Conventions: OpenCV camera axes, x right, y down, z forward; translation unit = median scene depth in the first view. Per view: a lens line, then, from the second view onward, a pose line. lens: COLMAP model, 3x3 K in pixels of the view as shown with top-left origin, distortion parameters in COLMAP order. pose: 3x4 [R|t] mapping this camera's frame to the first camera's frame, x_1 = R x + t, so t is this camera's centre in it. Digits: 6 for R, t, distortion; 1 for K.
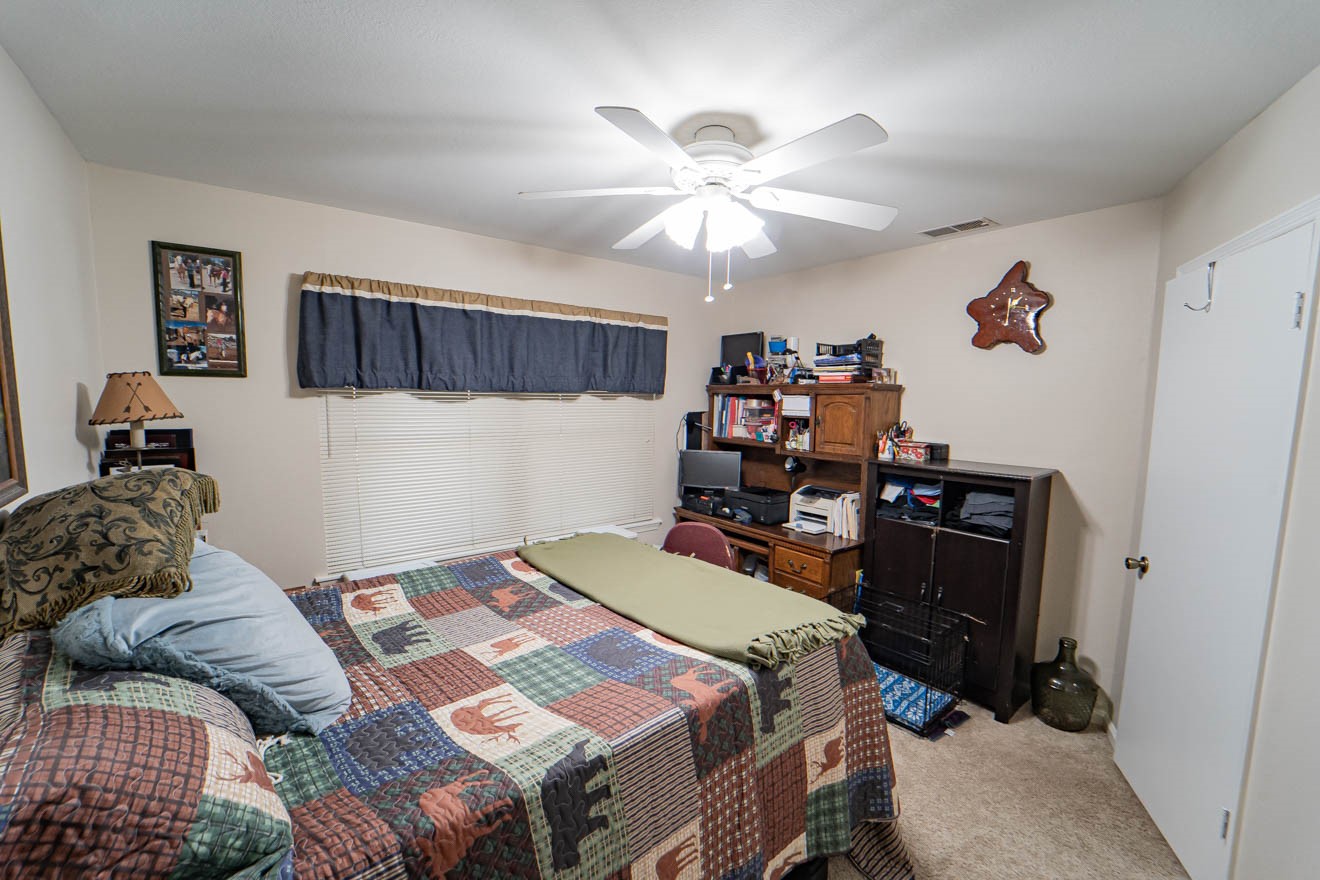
lens RADIAL K [[549.5, 0, 665.9], [0, 549.5, 438.9], [0, 0, 1]] dist [-0.025484, -0.000297]
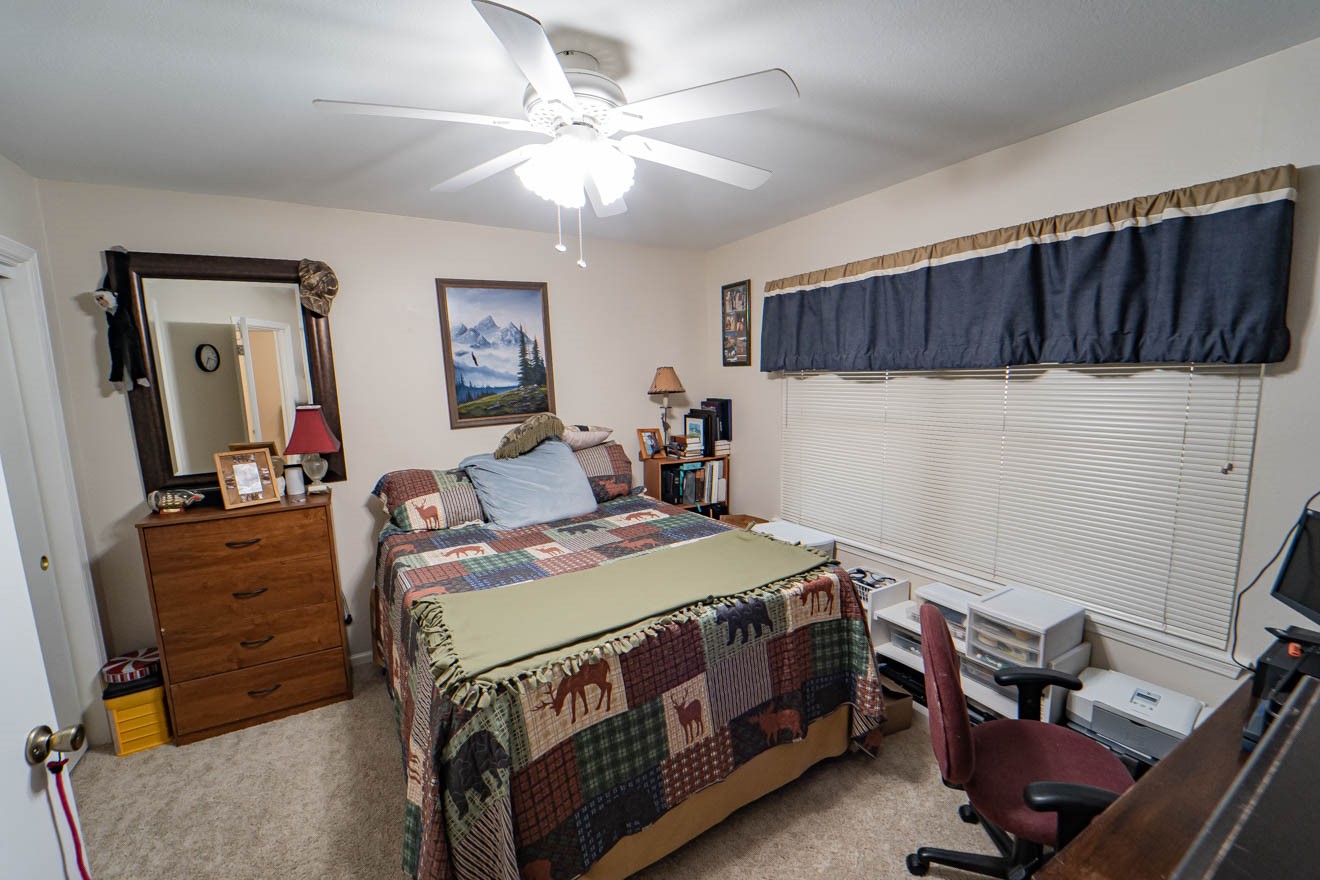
lens RADIAL K [[549.5, 0, 665.9], [0, 549.5, 438.9], [0, 0, 1]] dist [-0.025484, -0.000297]
pose [[-0.158474, 0.102027, -0.982078, 0.792510], [-0.059794, 0.991830, 0.112689, -0.077355], [0.985551, 0.076581, -0.151079, 1.106681]]
